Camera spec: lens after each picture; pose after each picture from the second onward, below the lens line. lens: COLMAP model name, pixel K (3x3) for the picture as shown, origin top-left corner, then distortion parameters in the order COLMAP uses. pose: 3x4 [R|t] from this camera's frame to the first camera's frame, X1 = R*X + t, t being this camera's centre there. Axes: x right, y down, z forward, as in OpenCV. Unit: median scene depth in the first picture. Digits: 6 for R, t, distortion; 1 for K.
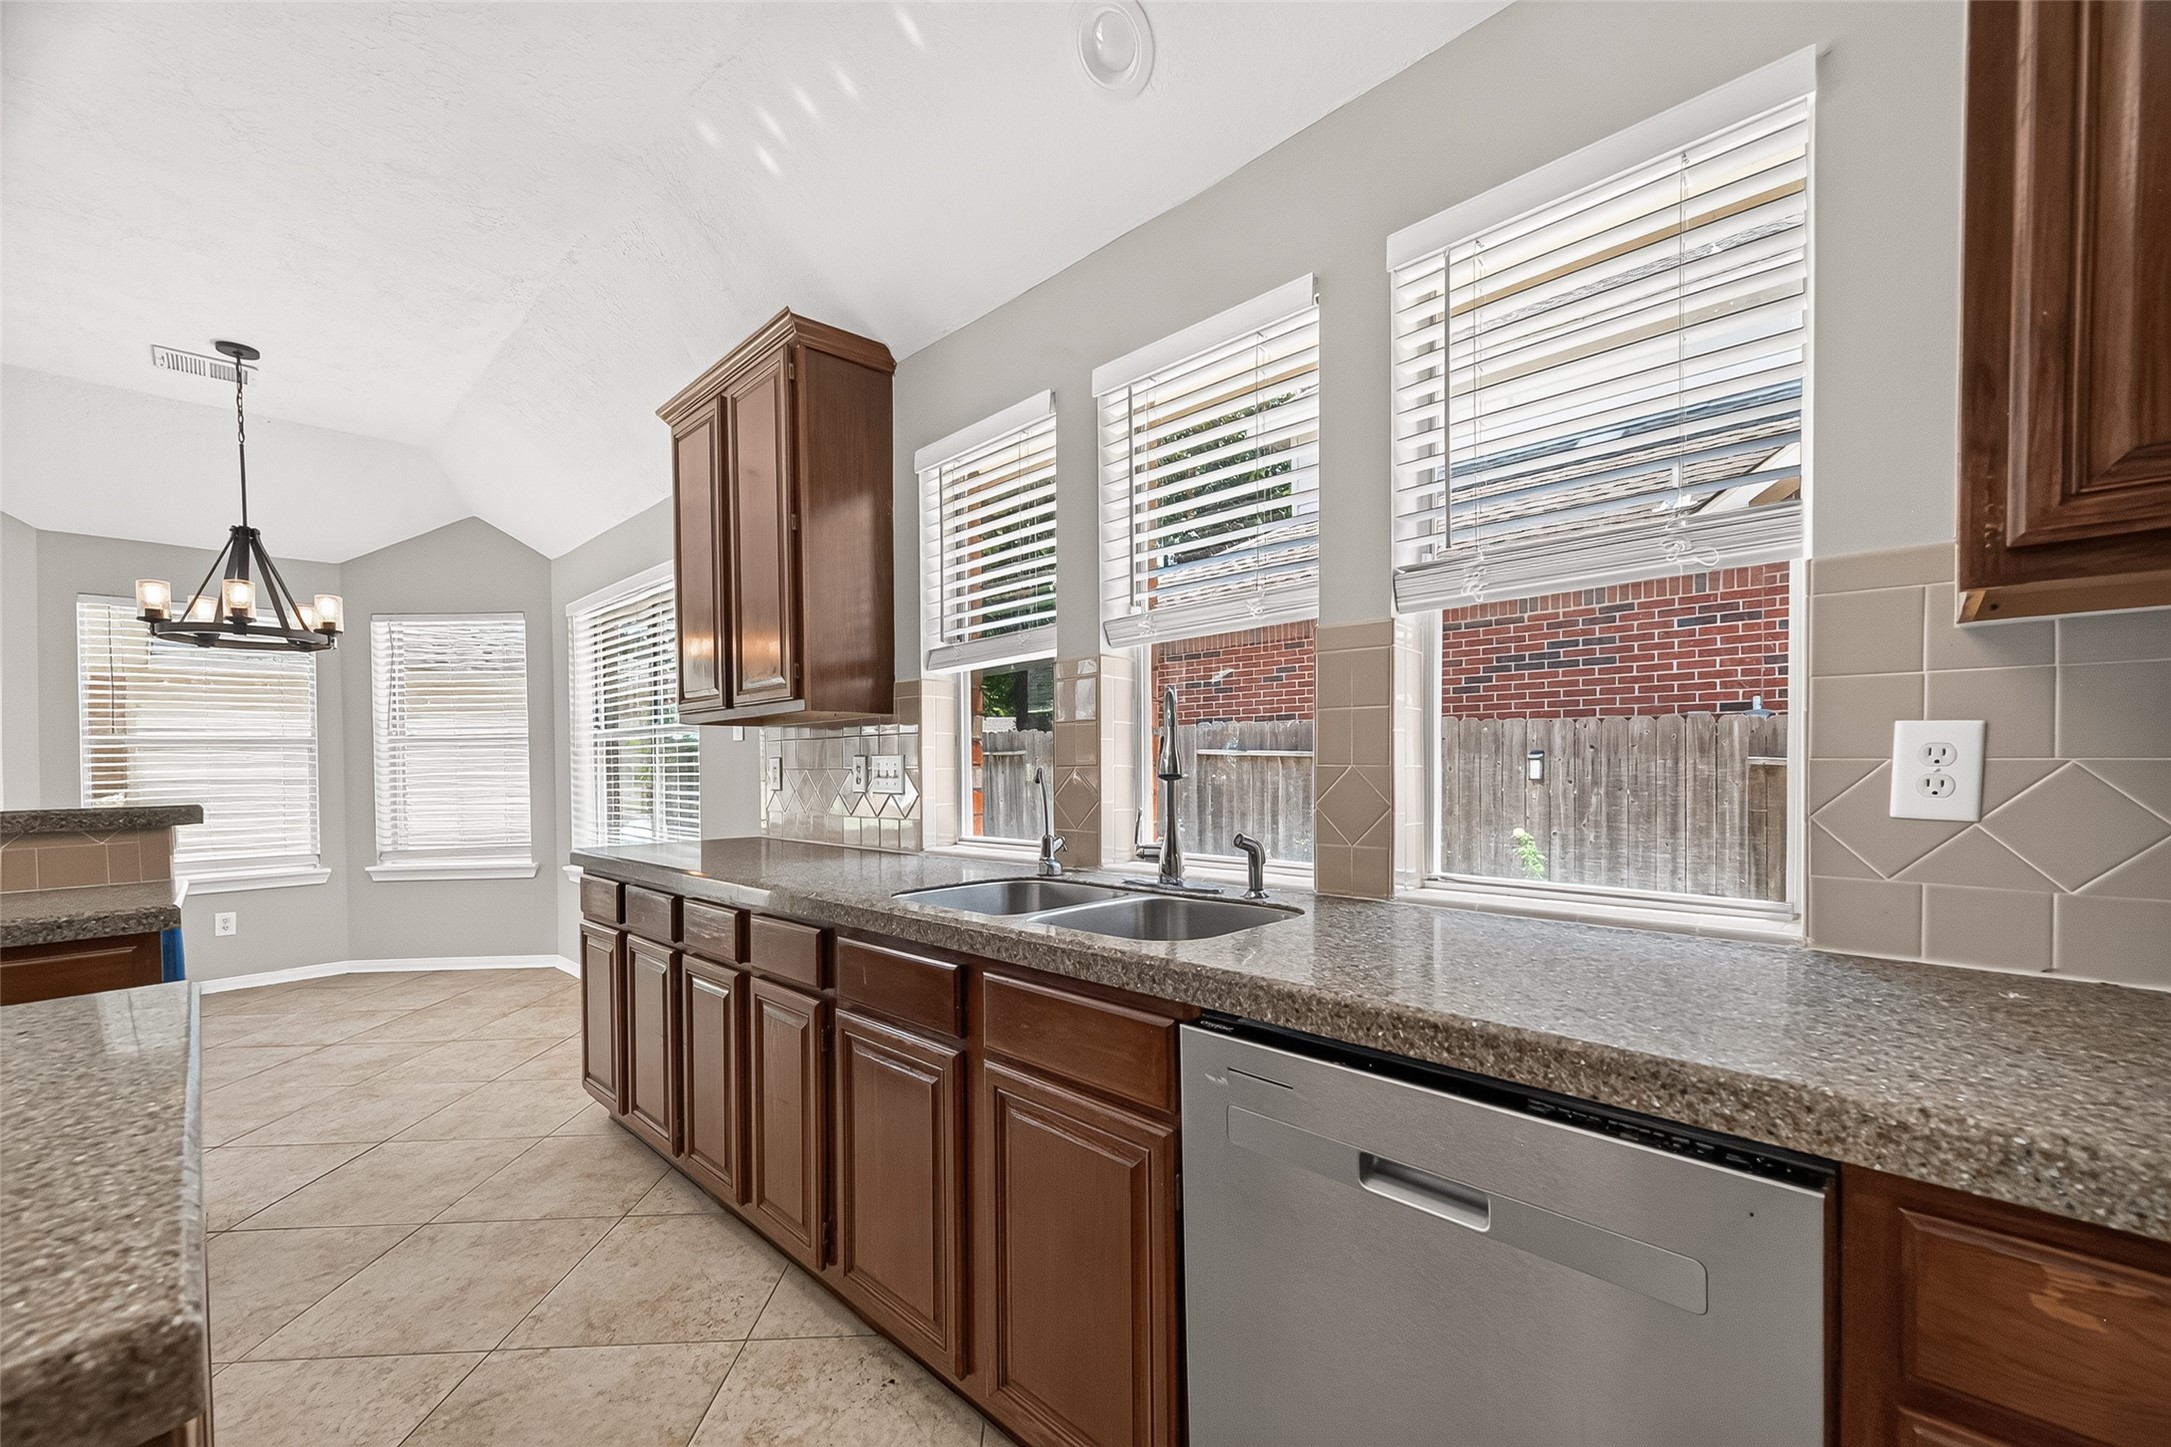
lens RADIAL K [[846.6, 0, 1091.9], [0, 846.6, 774.5], [0, 0, 1]] dist [0.000089, -0.000379]
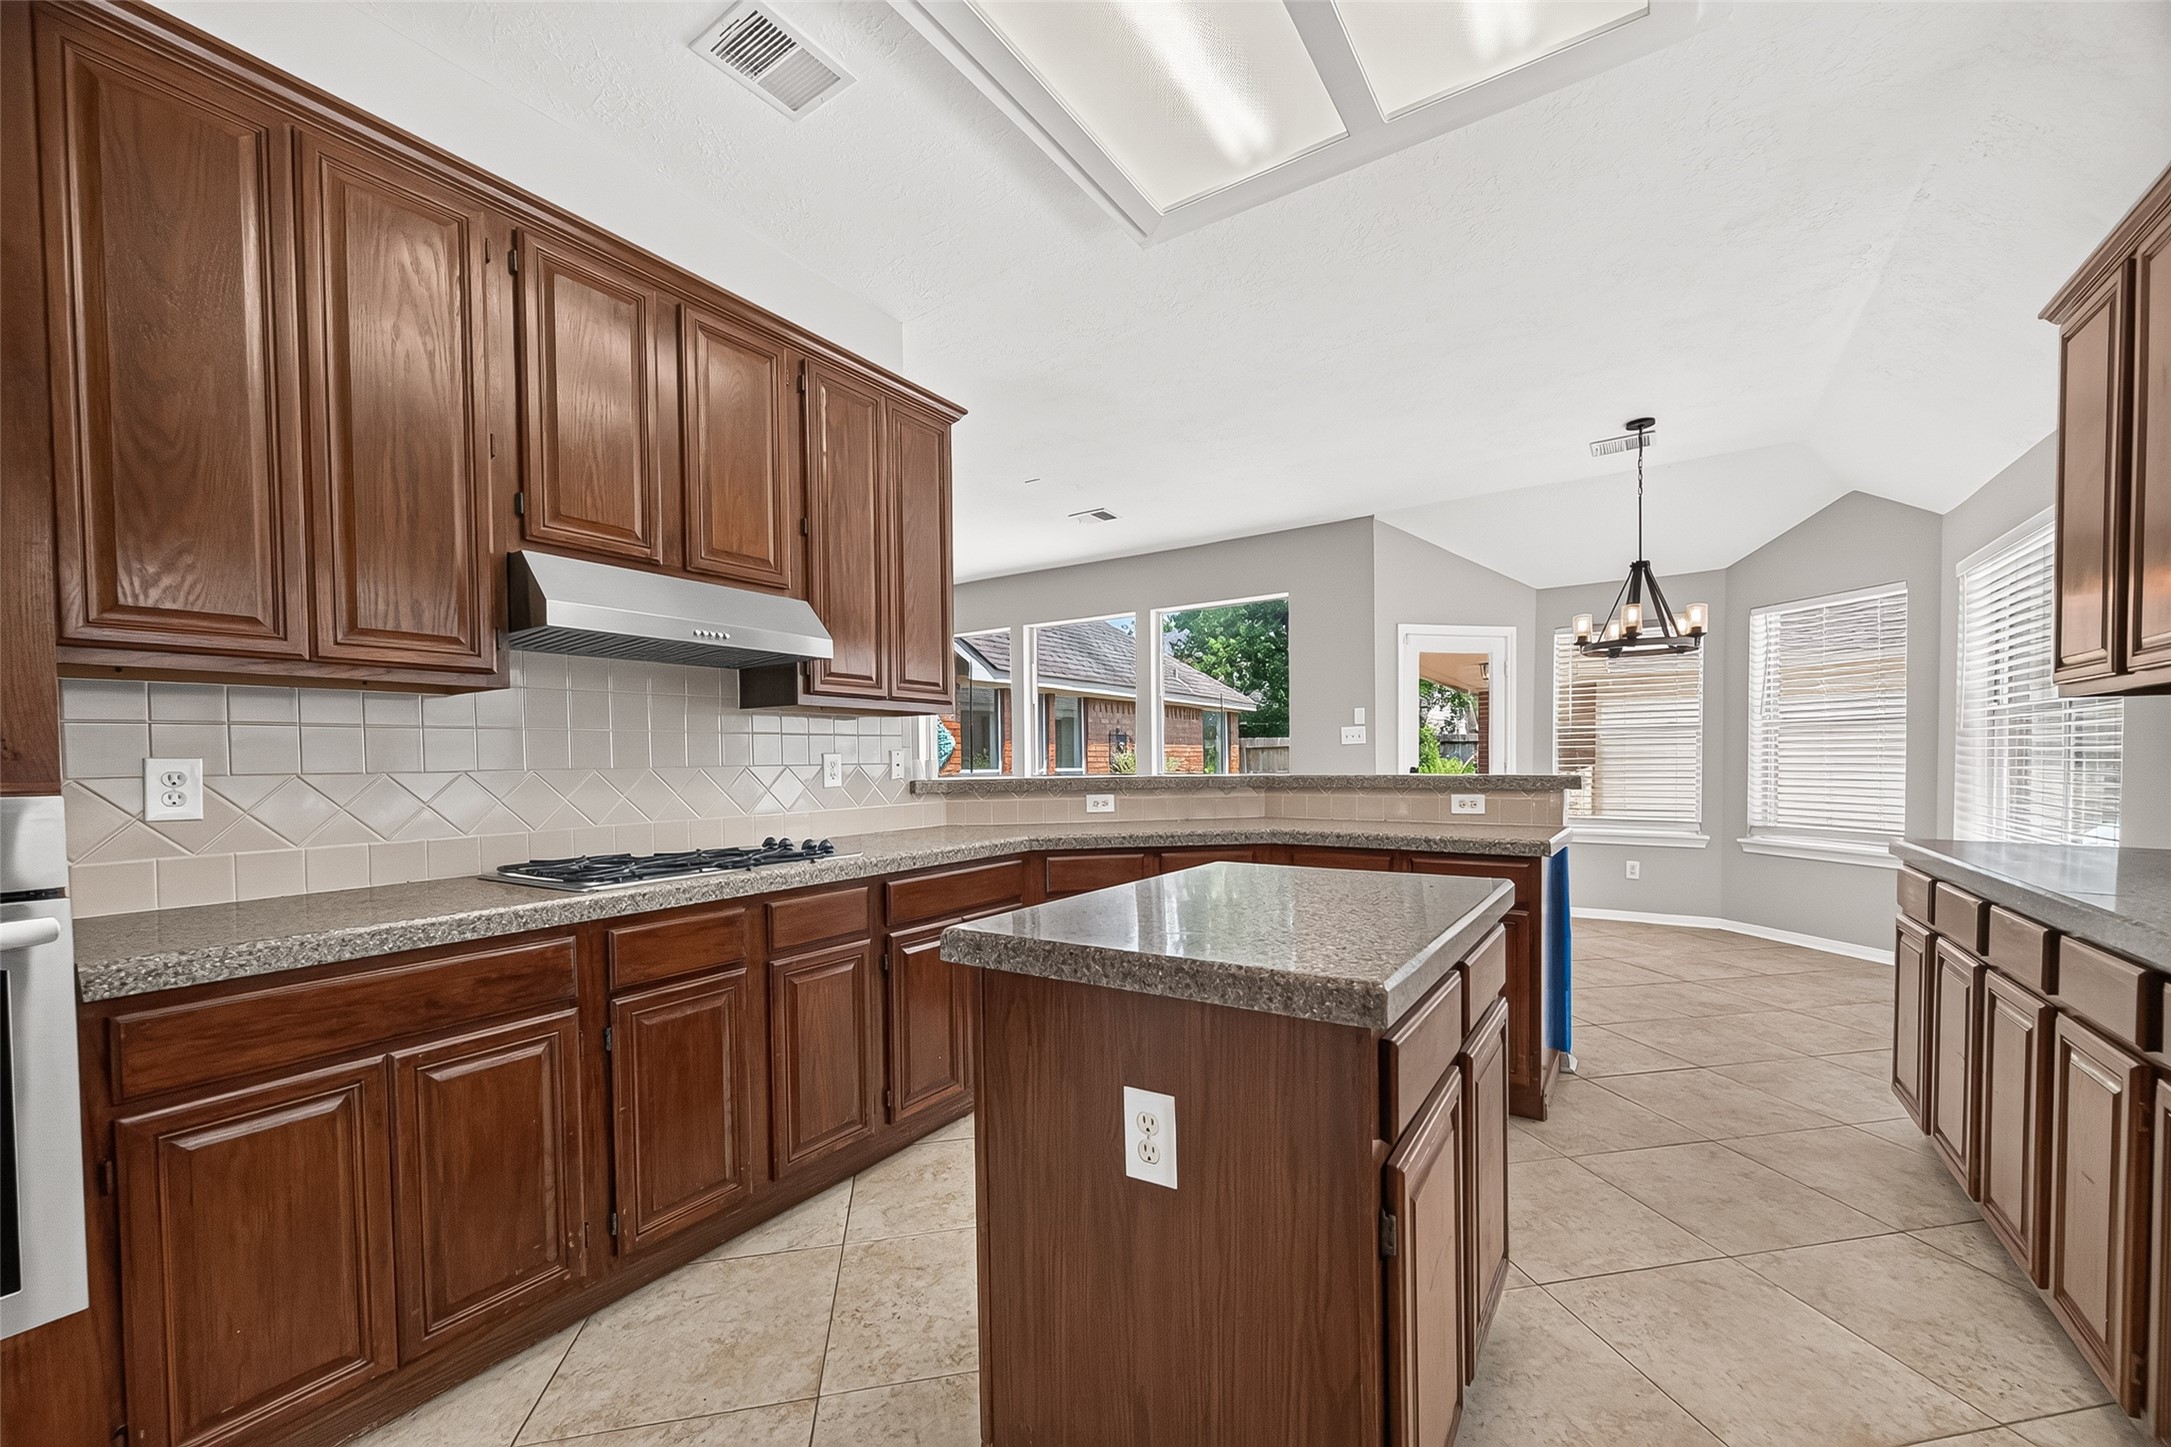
lens RADIAL K [[846.6, 0, 1091.9], [0, 846.6, 774.5], [0, 0, 1]] dist [0.000089, -0.000379]
pose [[0.158668, 0.034494, -0.986729, 0.152098], [-0.010881, 0.999390, 0.033187, -0.003102], [0.987272, 0.005471, 0.158946, -0.024706]]
